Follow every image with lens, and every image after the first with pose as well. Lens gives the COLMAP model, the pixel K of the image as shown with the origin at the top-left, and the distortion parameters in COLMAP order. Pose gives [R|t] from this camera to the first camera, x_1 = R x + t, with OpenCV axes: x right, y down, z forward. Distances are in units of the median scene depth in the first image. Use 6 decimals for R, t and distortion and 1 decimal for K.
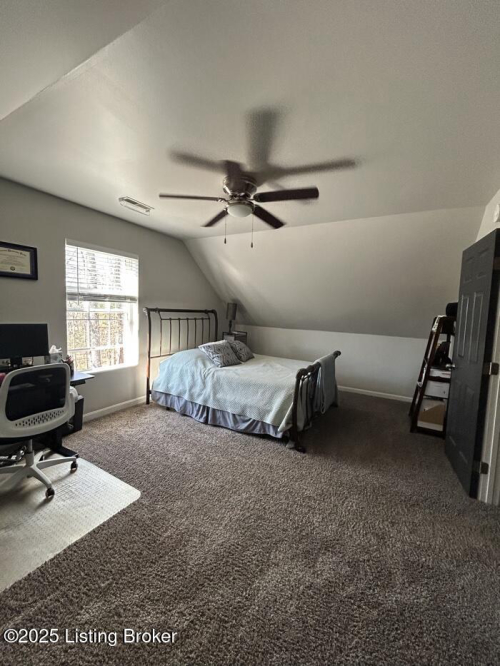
lens RADIAL K [[270.6, 0, 253.5], [0, 270.6, 331.0], [0, 0, 1]] dist [0.000497, 0.000544]
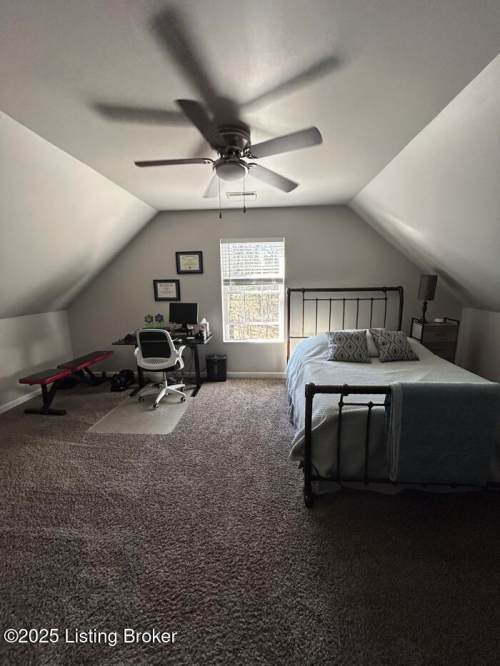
lens RADIAL K [[270.6, 0, 253.2], [0, 270.6, 333.8], [0, 0, 1]] dist [0.000497, 0.000544]
pose [[0.425214, 0.121718, -0.896871, 0.518853], [-0.036588, 0.992418, 0.117339, -0.033068], [0.904353, -0.017079, 0.426443, 0.468196]]
